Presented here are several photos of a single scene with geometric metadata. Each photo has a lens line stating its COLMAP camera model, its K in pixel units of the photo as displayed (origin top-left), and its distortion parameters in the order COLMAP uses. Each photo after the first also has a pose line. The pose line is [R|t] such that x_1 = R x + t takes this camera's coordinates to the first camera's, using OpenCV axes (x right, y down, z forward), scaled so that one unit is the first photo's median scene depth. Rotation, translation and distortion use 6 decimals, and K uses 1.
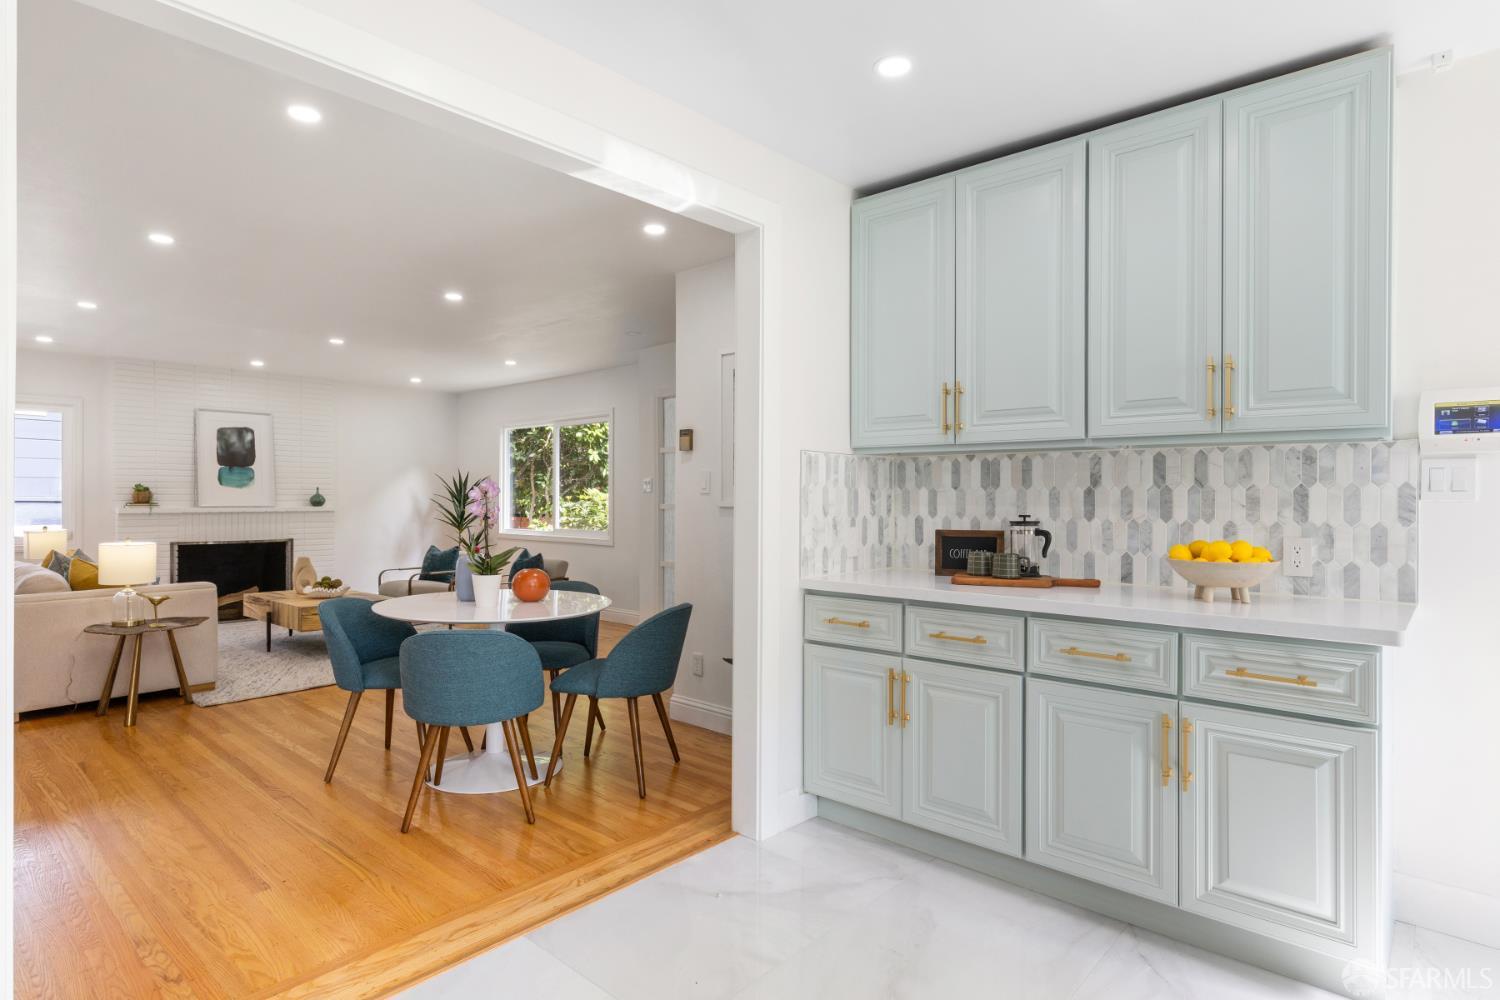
lens RADIAL K [[803.7, 0, 762.4], [0, 803.7, 490.9], [0, 0, 1]] dist [0.006072, 0.001130]
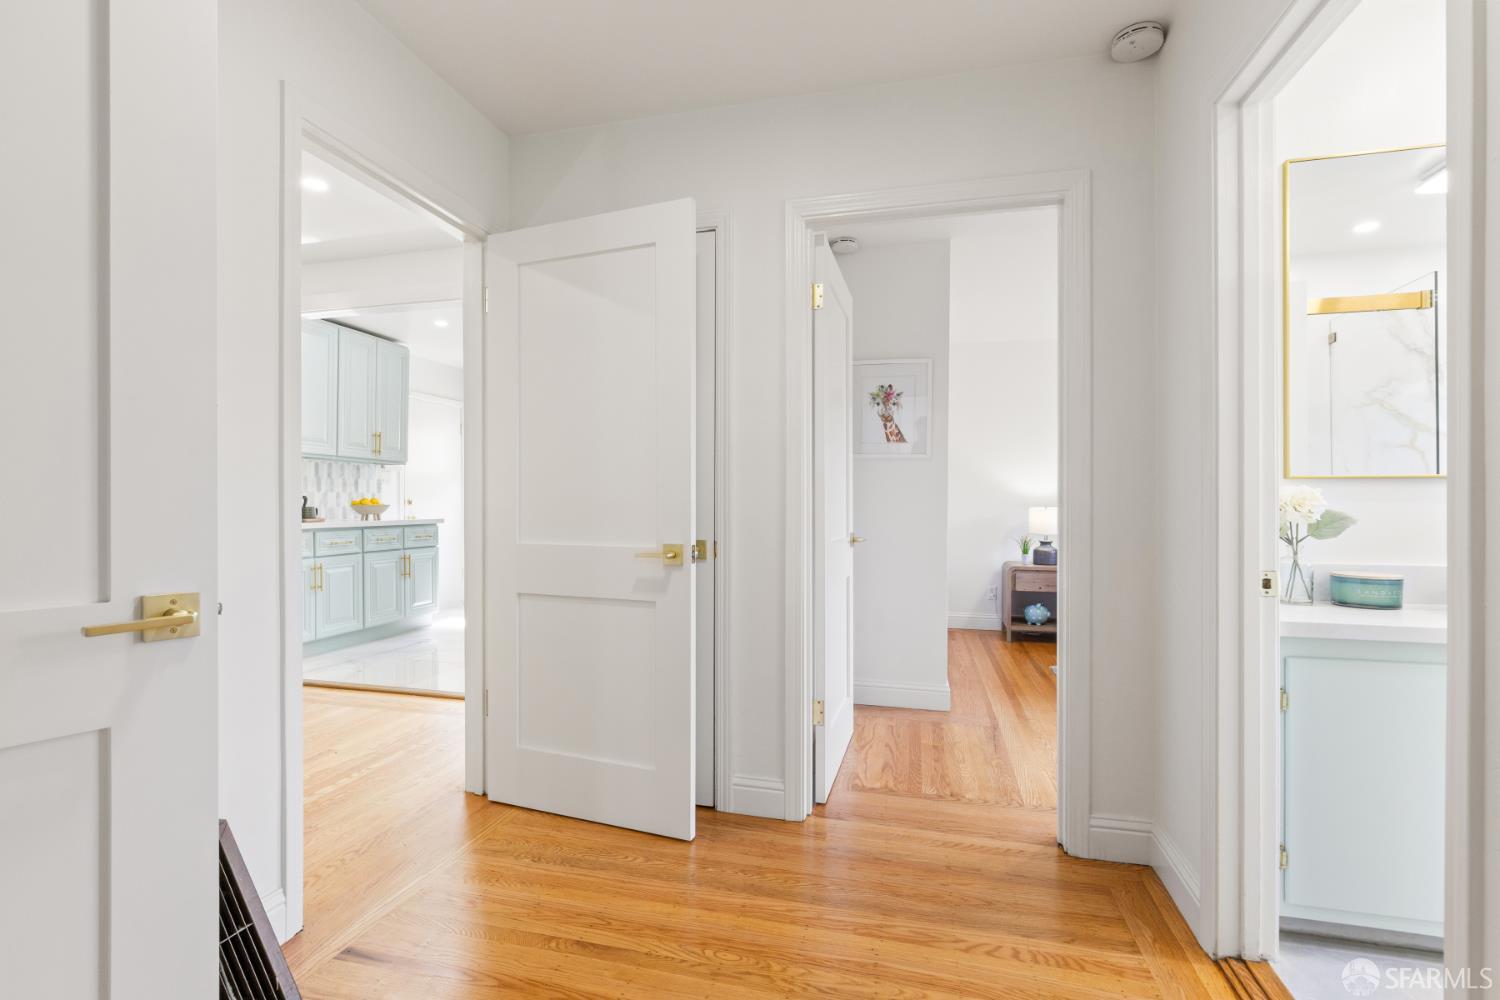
lens RADIAL K [[692.6, 0, 742.9], [0, 692.6, 506.8], [0, 0, 1]] dist [-0.004867, 0.000256]
pose [[-0.470122, -0.007854, 0.882566, -2.001299], [-0.008942, 0.999951, 0.004136, 0.066857], [-0.882556, -0.005948, -0.470170, 0.942340]]
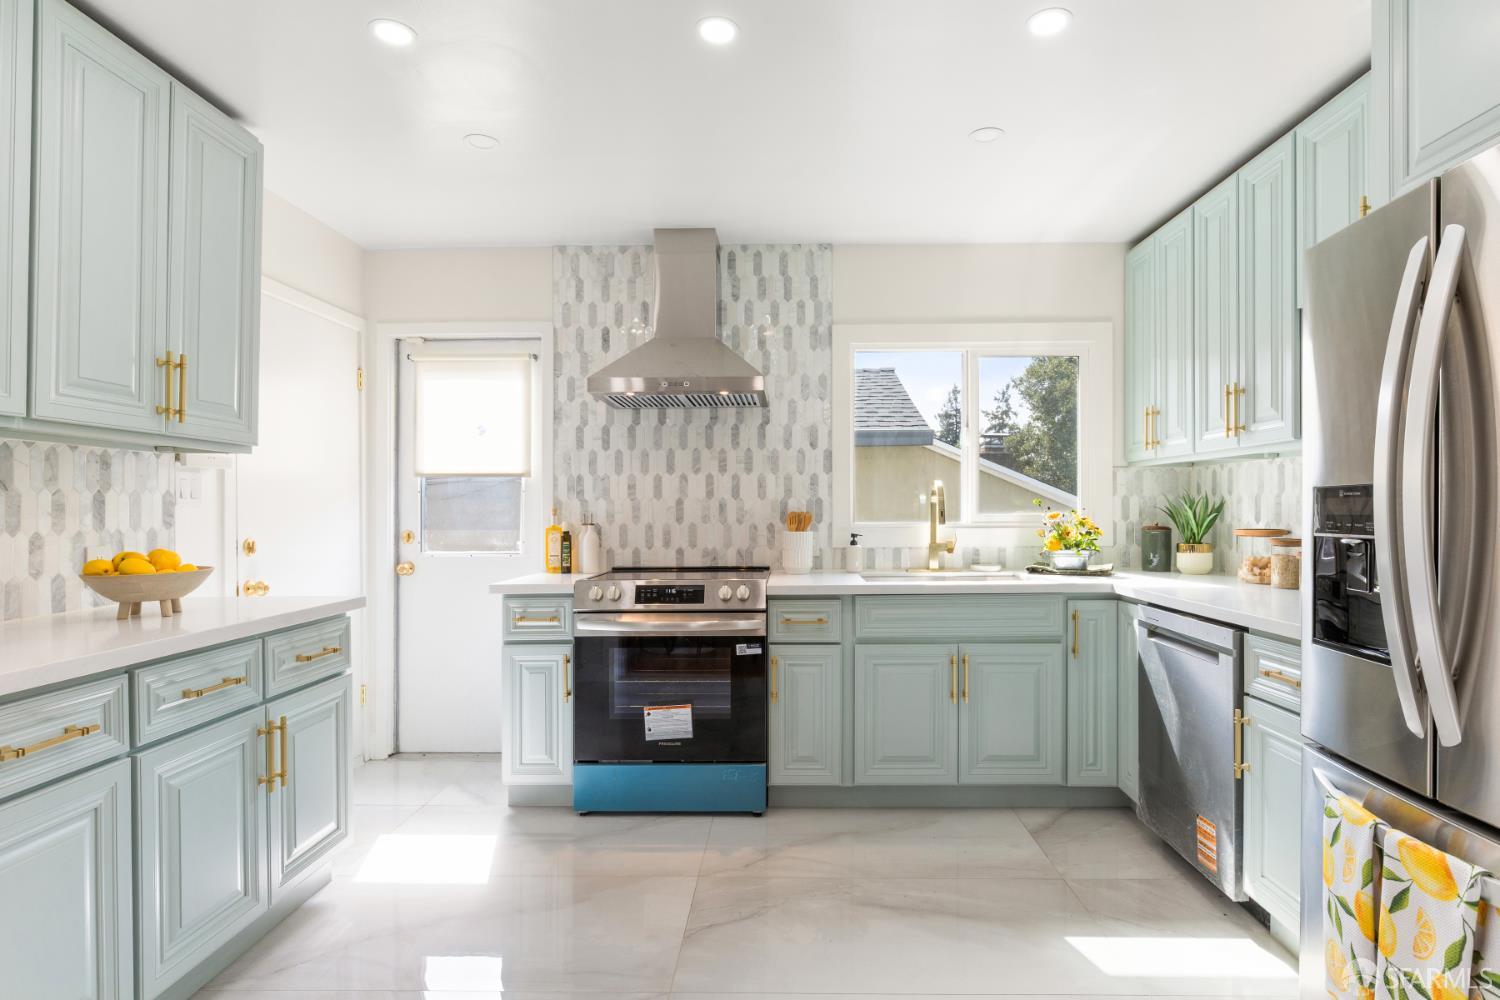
lens RADIAL K [[762.3, 0, 741.2], [0, 762.3, 510.4], [0, 0, 1]] dist [-0.004779, 0.000818]
pose [[-0.640536, -0.003932, 0.767918, -0.508067], [-0.004854, 0.999988, 0.001071, 0.011345], [-0.767913, -0.003041, -0.640547, 0.988607]]
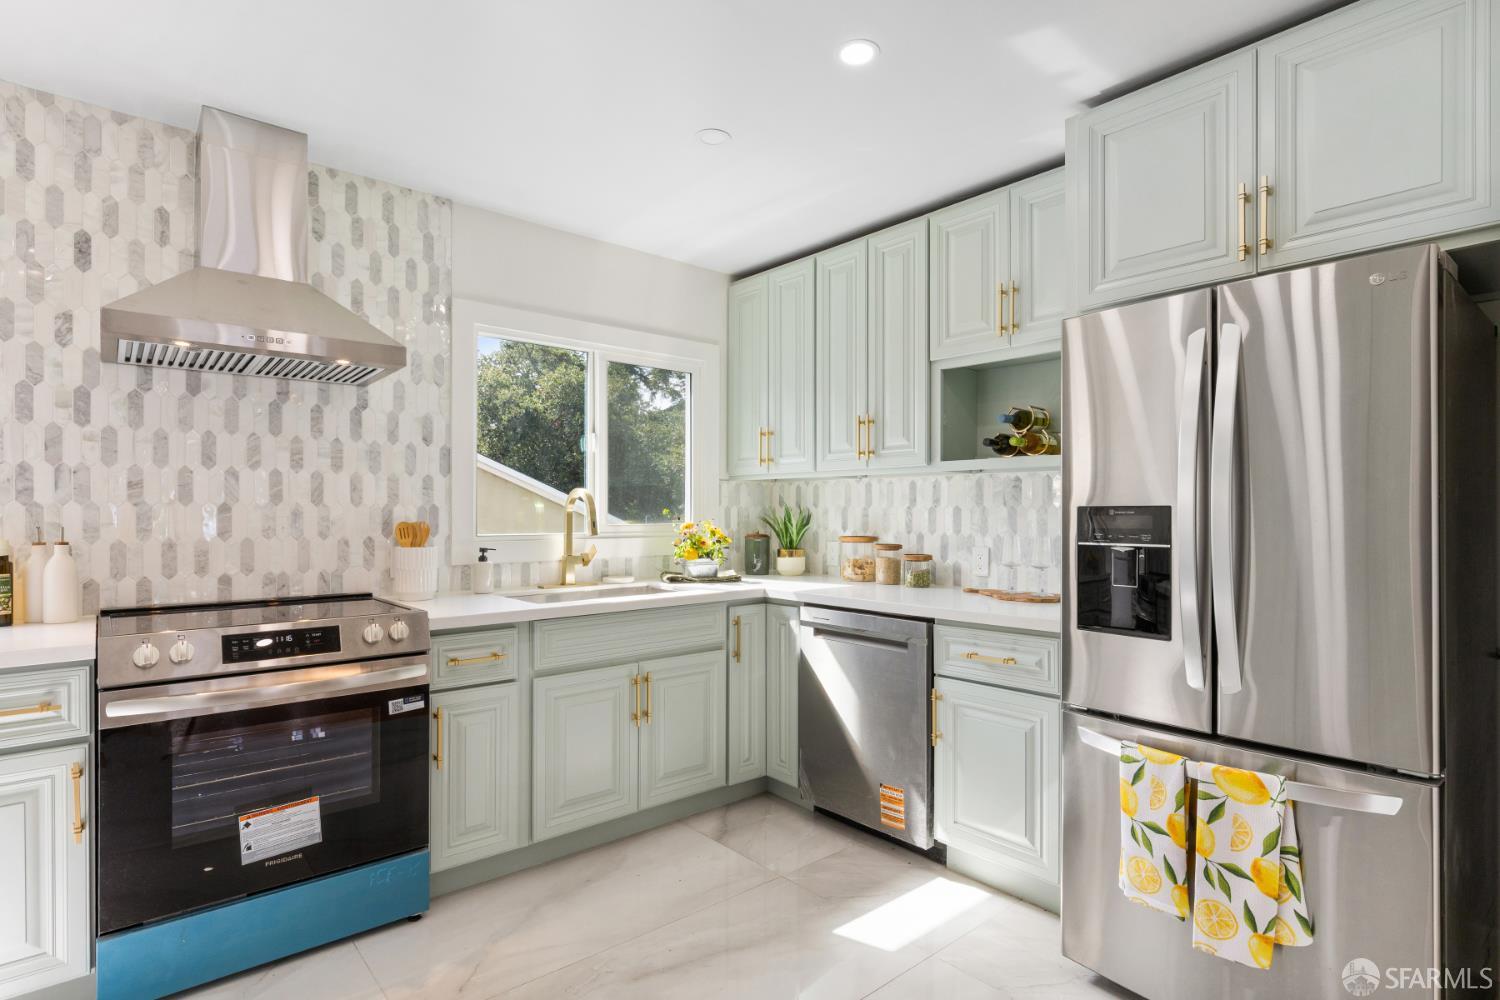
lens RADIAL K [[762.3, 0, 778.9], [0, 762.3, 516.5], [0, 0, 1]] dist [-0.004779, 0.000818]
pose [[-0.990898, -0.006088, 0.134478, -0.103485], [-0.006621, 0.999972, -0.003517, 0.005496], [-0.134453, -0.004376, -0.990910, 1.065323]]
